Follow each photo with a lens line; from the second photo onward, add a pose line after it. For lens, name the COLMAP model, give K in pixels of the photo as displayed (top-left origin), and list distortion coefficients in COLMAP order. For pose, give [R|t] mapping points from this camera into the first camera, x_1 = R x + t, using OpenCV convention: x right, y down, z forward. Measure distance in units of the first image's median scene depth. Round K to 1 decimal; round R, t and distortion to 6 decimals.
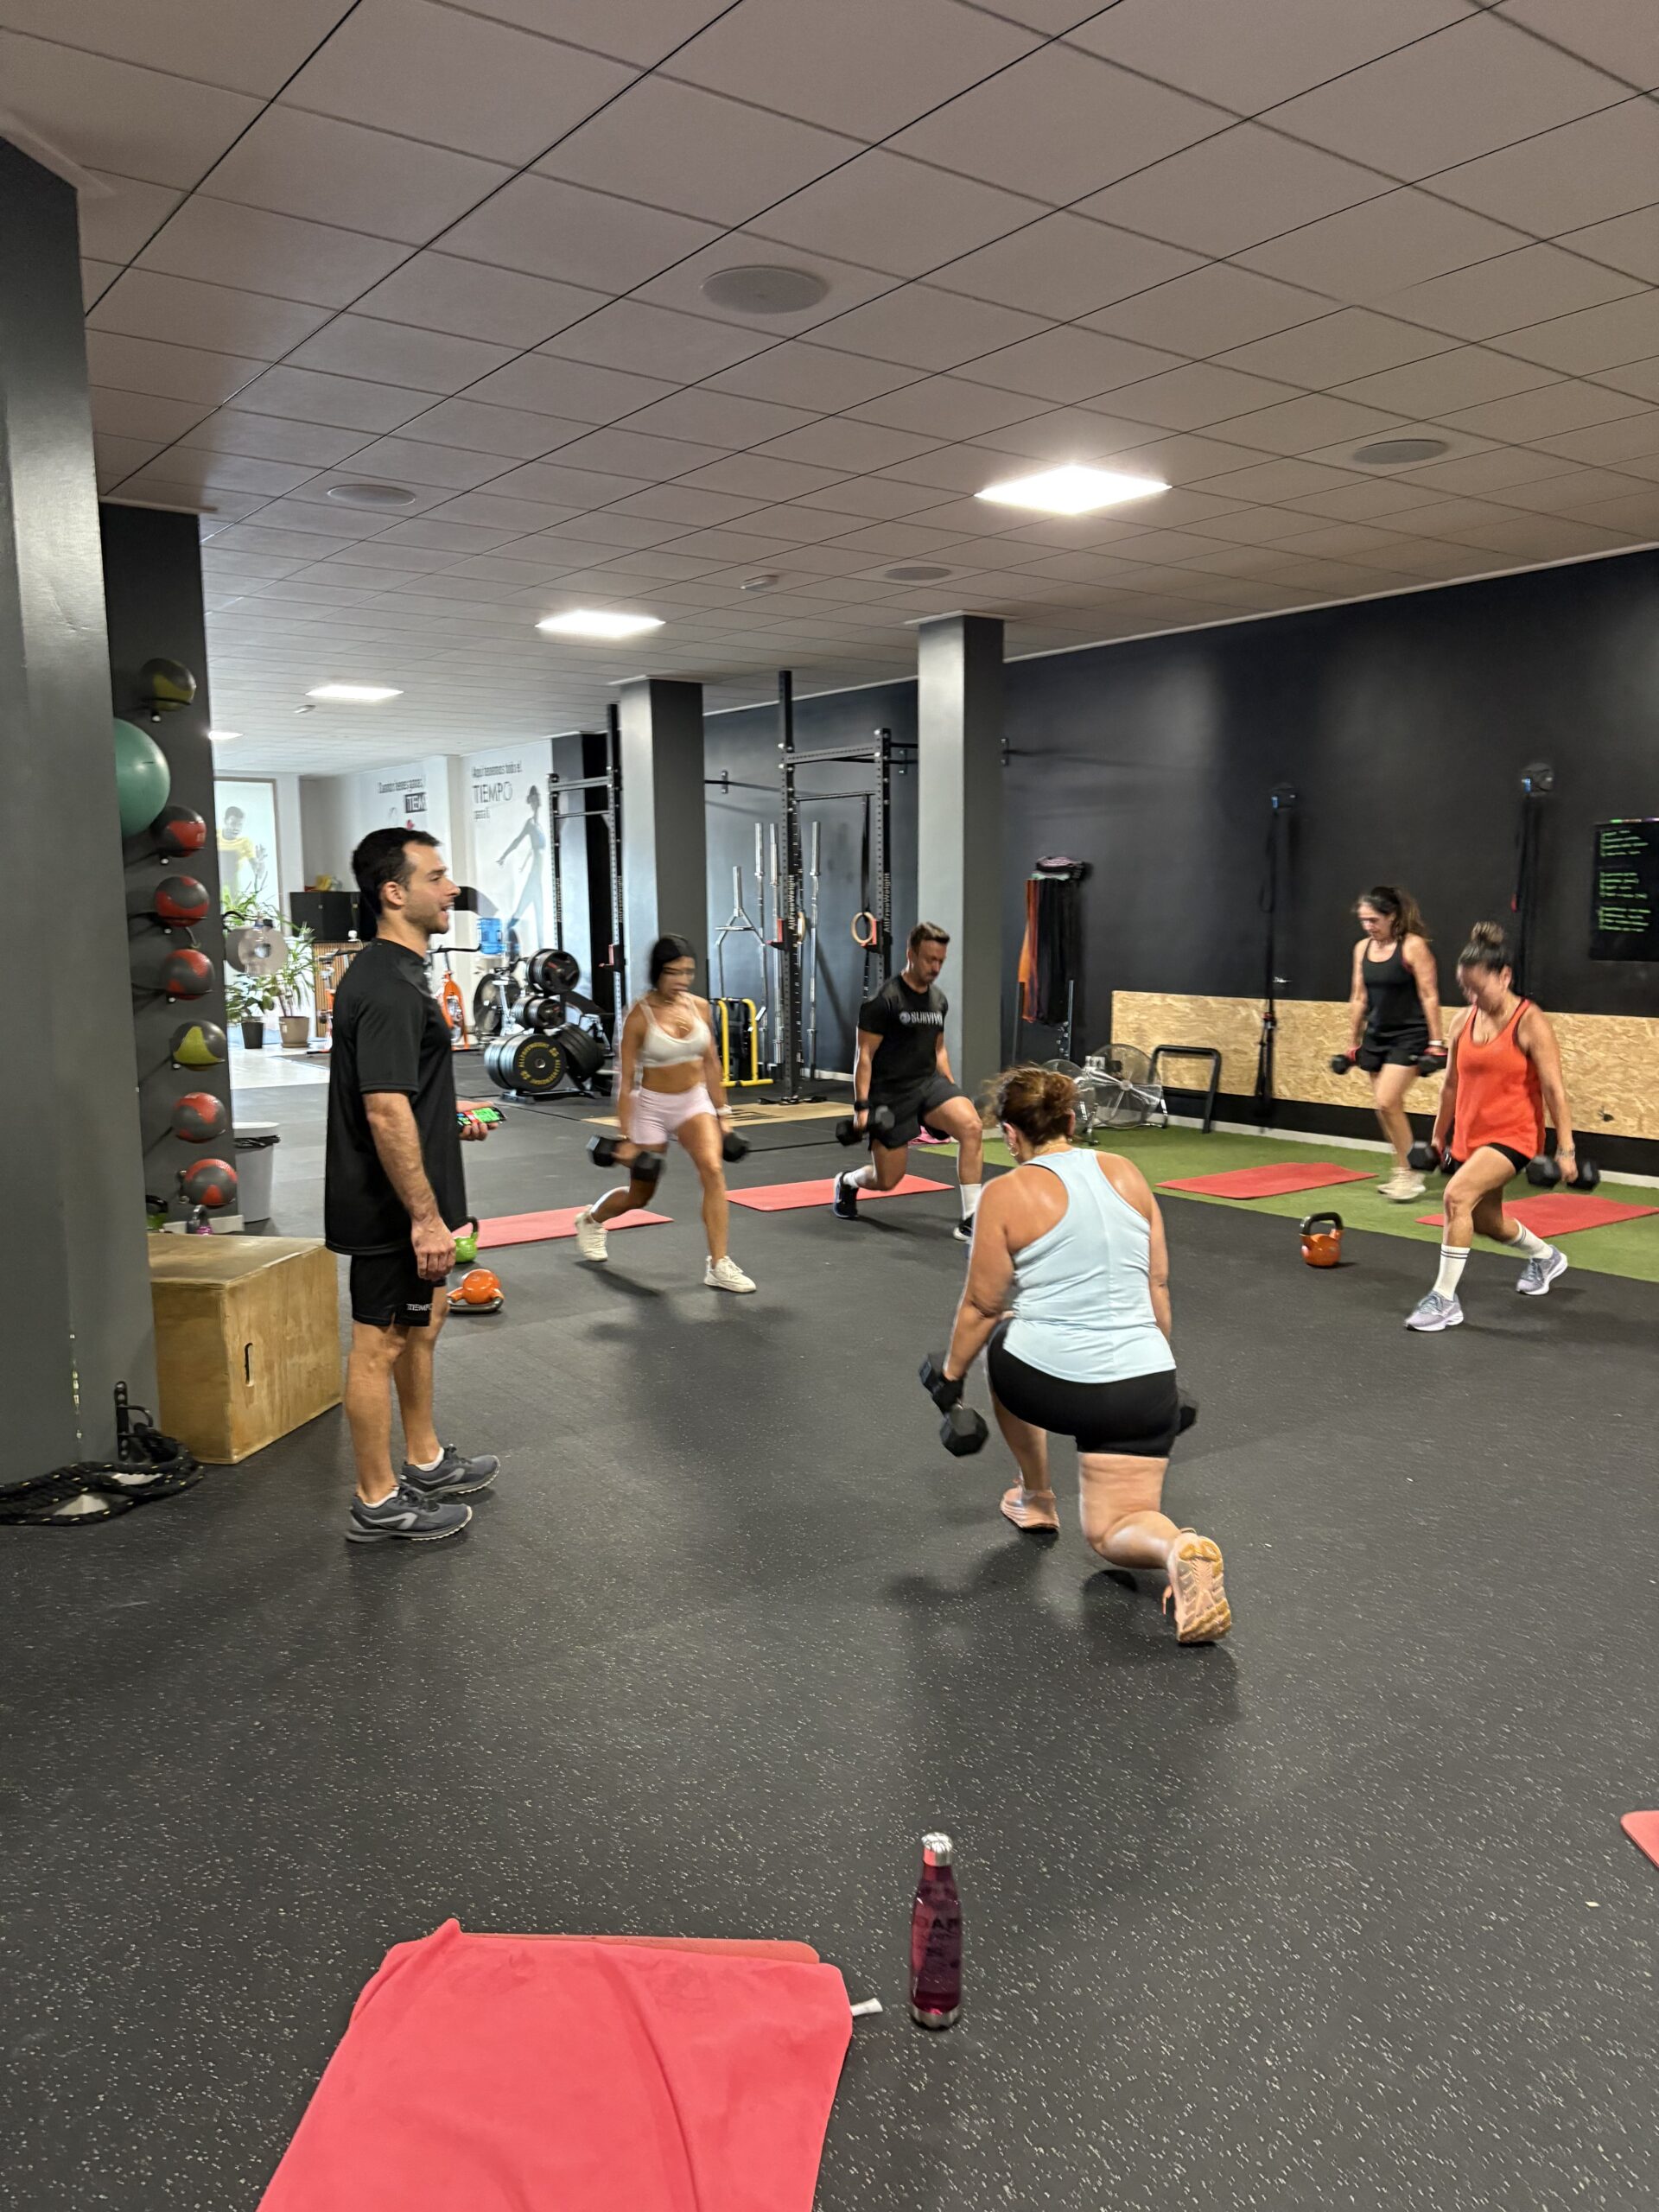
lens RADIAL K [[1663.1, 0, 845.4], [0, 1663.1, 1121.4], [0, 0, 1]] dist [0.049532, -0.068972]
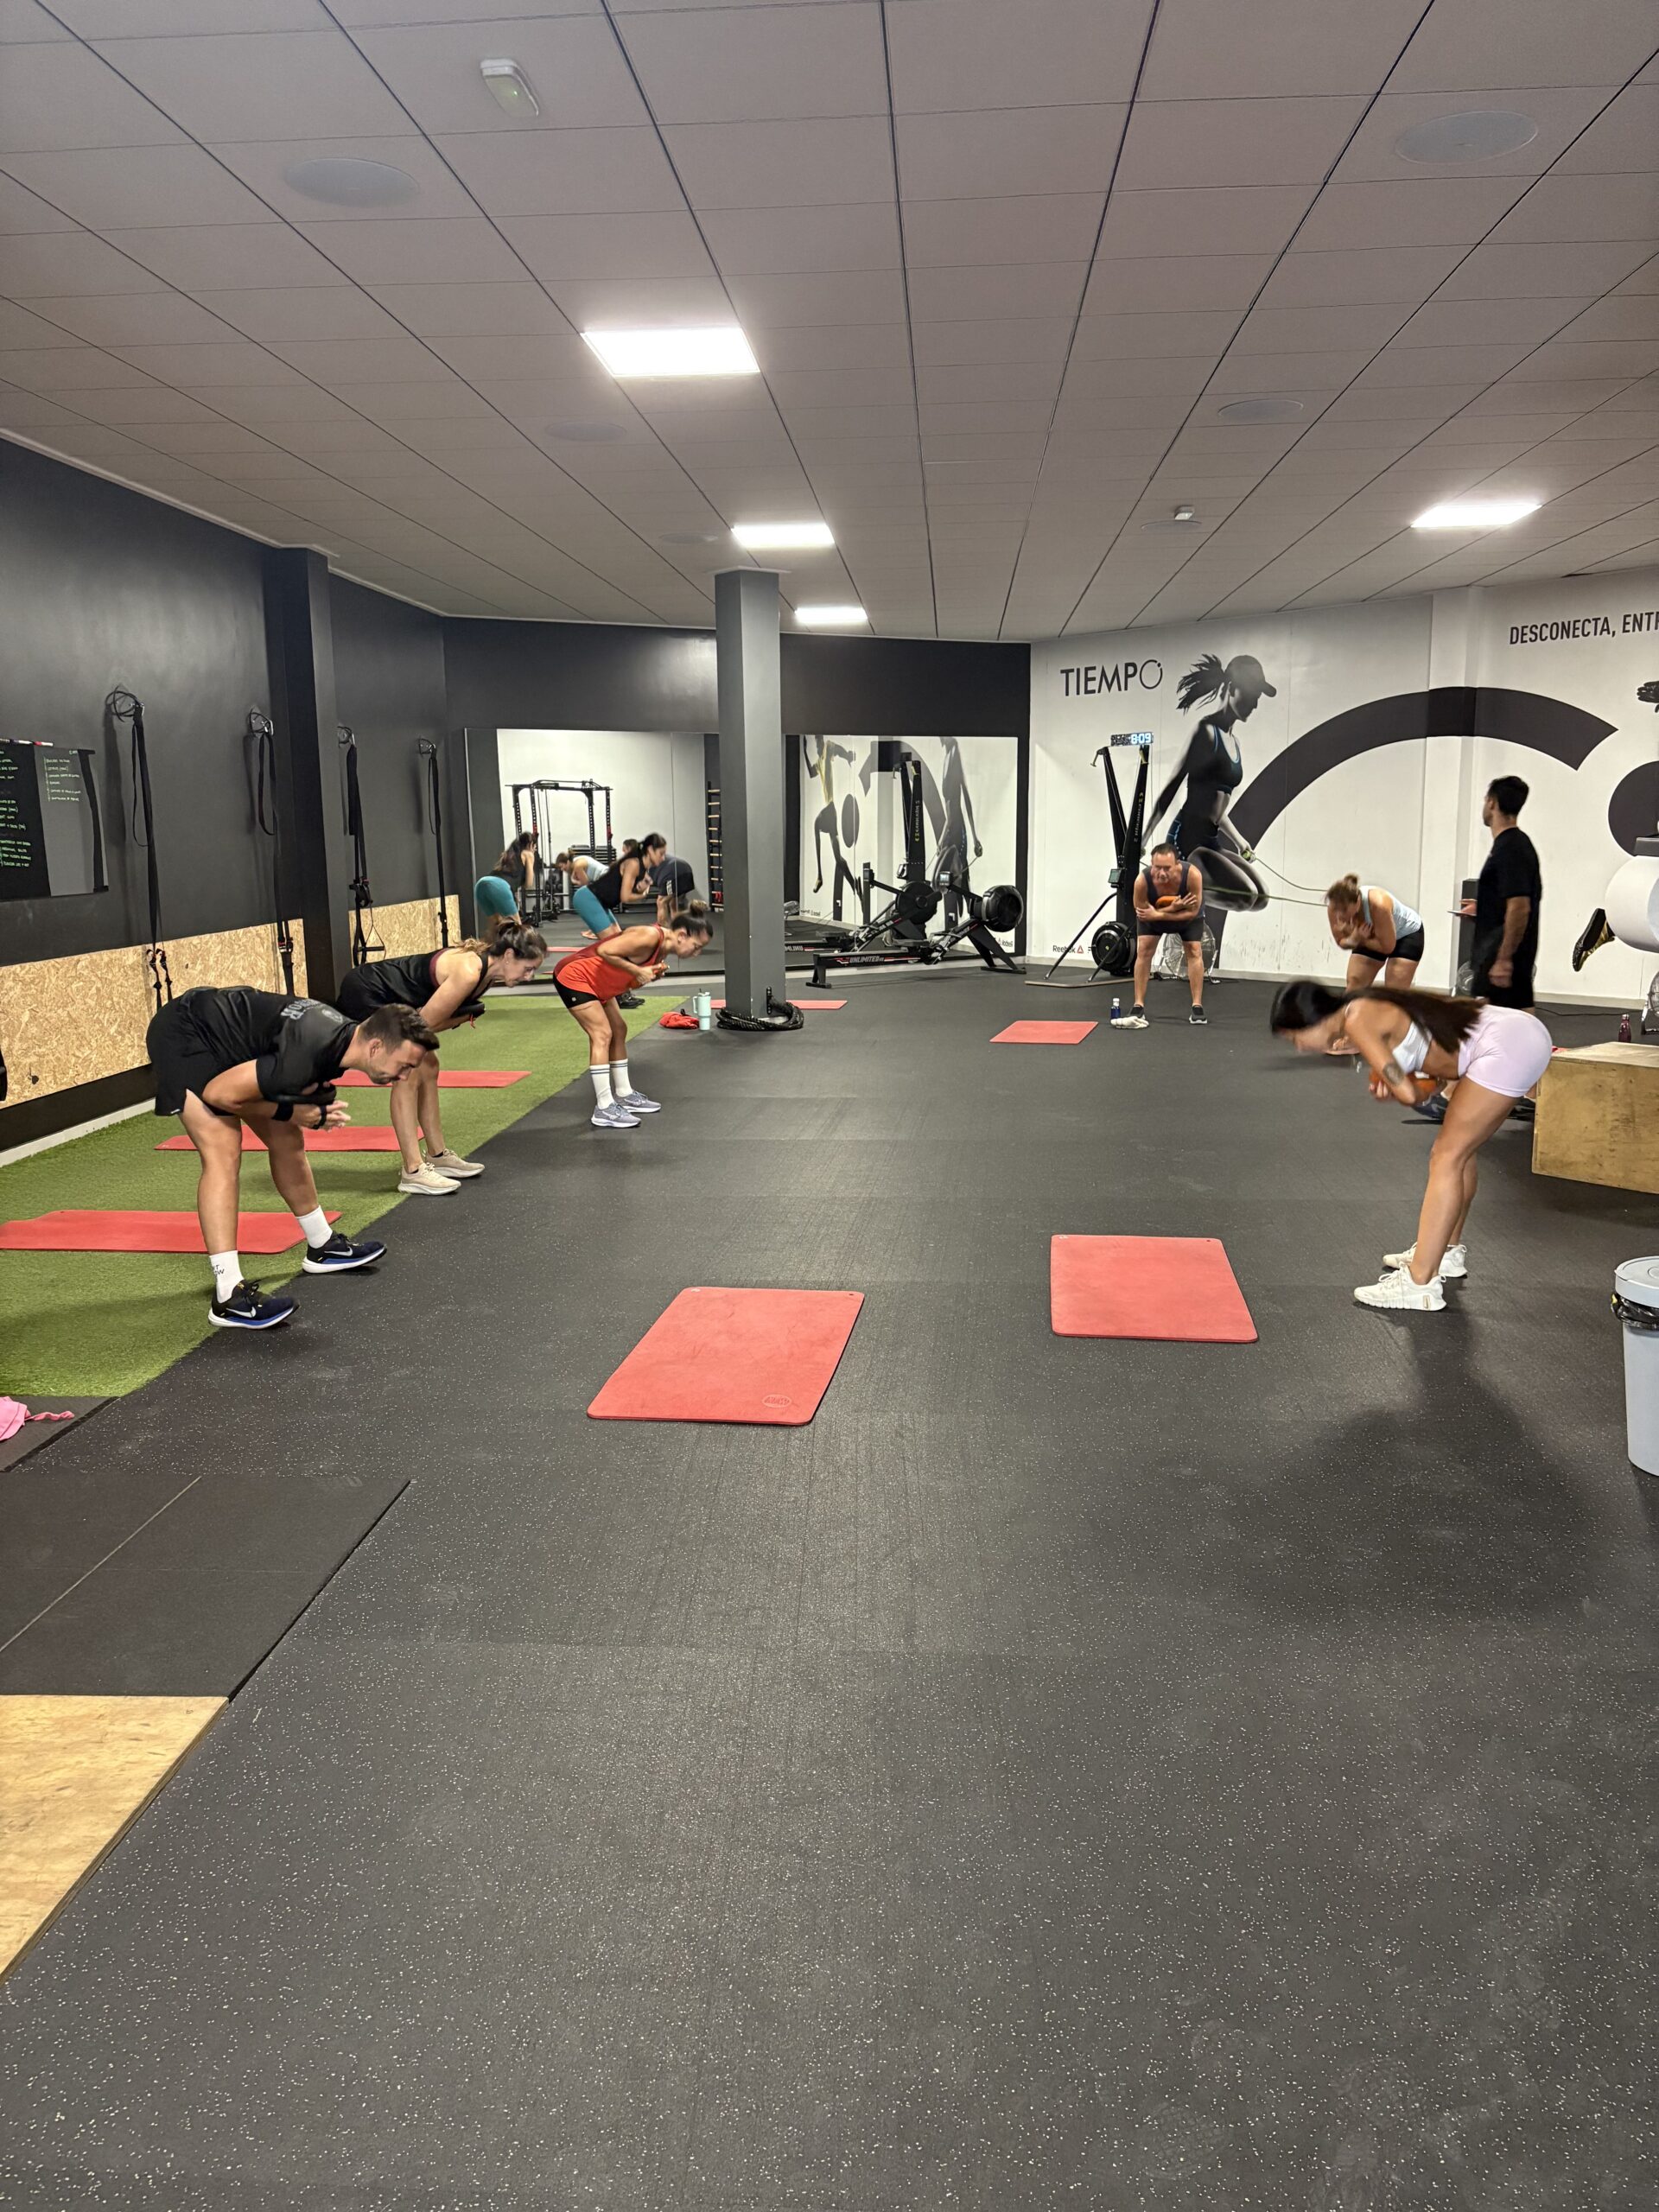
lens RADIAL K [[1663.1, 0, 826.3], [0, 1663.1, 1133.9], [0, 0, 1]] dist [0.049532, -0.068972]
pose [[-0.757869, -0.106738, 0.643616, -0.458889], [0.100583, 0.955614, 0.276919, -0.188346], [-0.644607, 0.274605, -0.713494, 1.452400]]
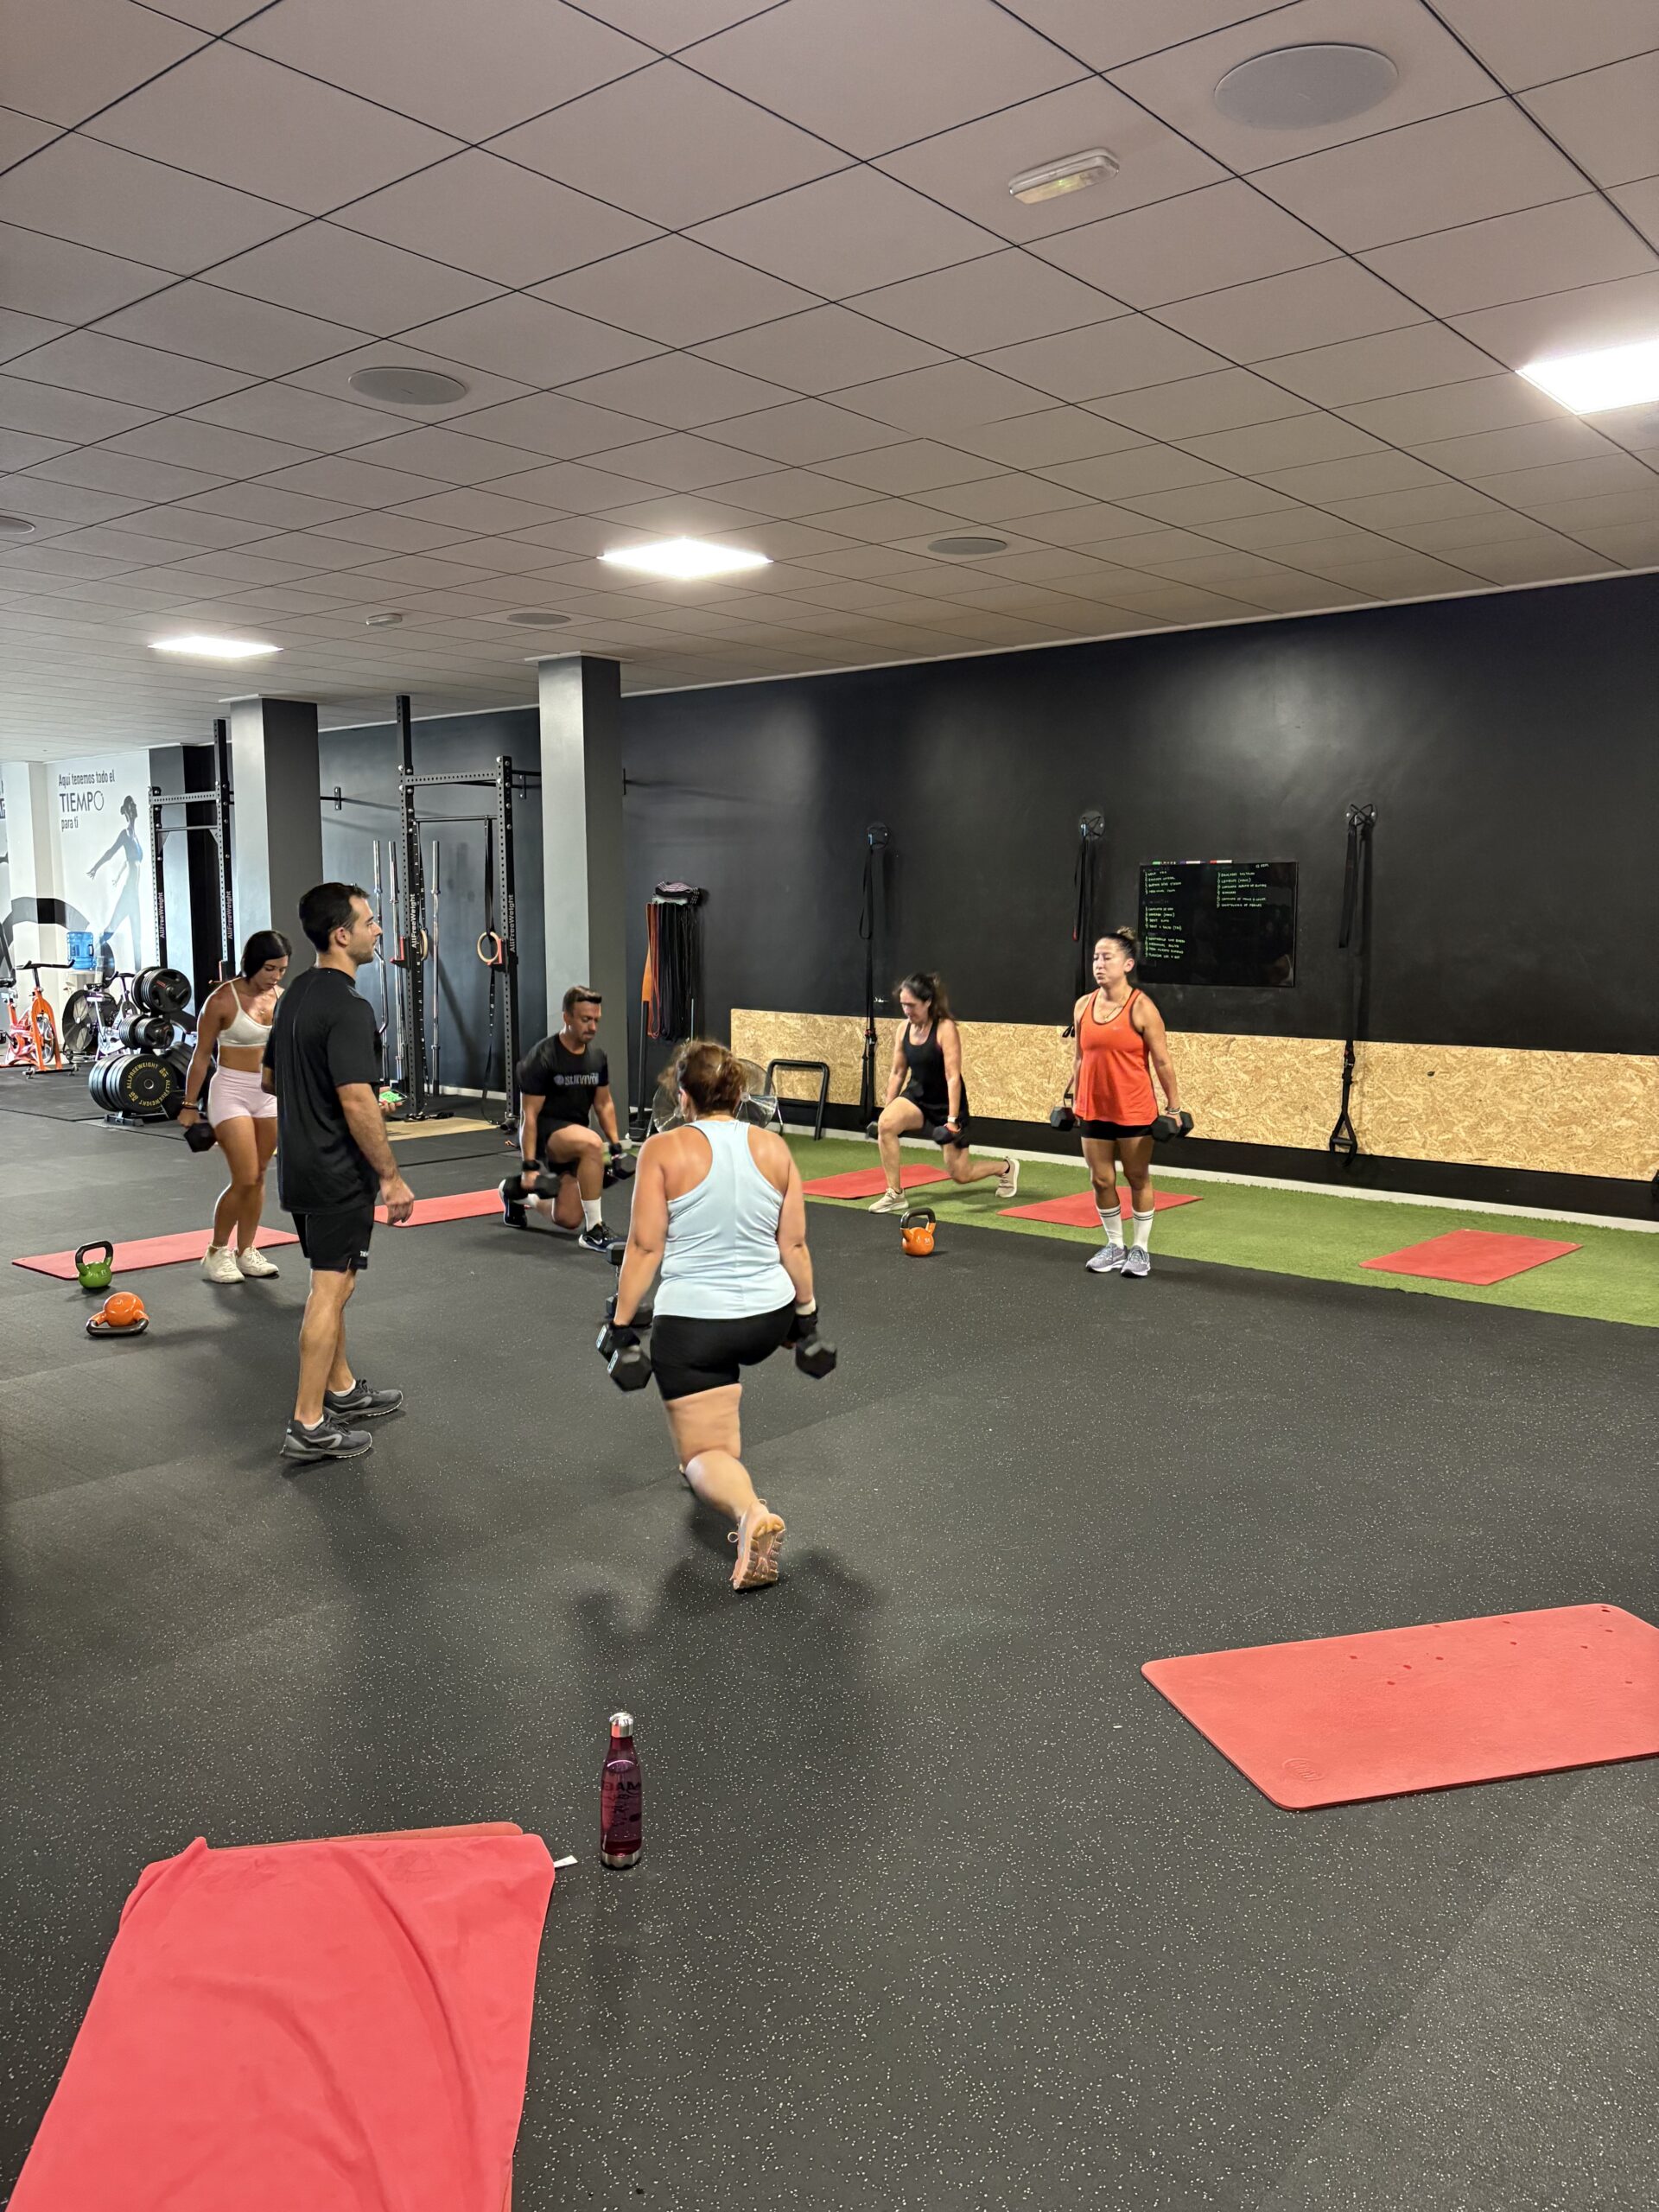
lens RADIAL K [[1663.1, 0, 836.2], [0, 1663.1, 1103.4], [0, 0, 1]] dist [0.049532, -0.068972]
pose [[0.974667, -0.017829, 0.222949, -0.015784], [0.021406, 0.999678, -0.013639, -0.002446], [-0.222634, 0.018066, 0.974735, -0.070886]]
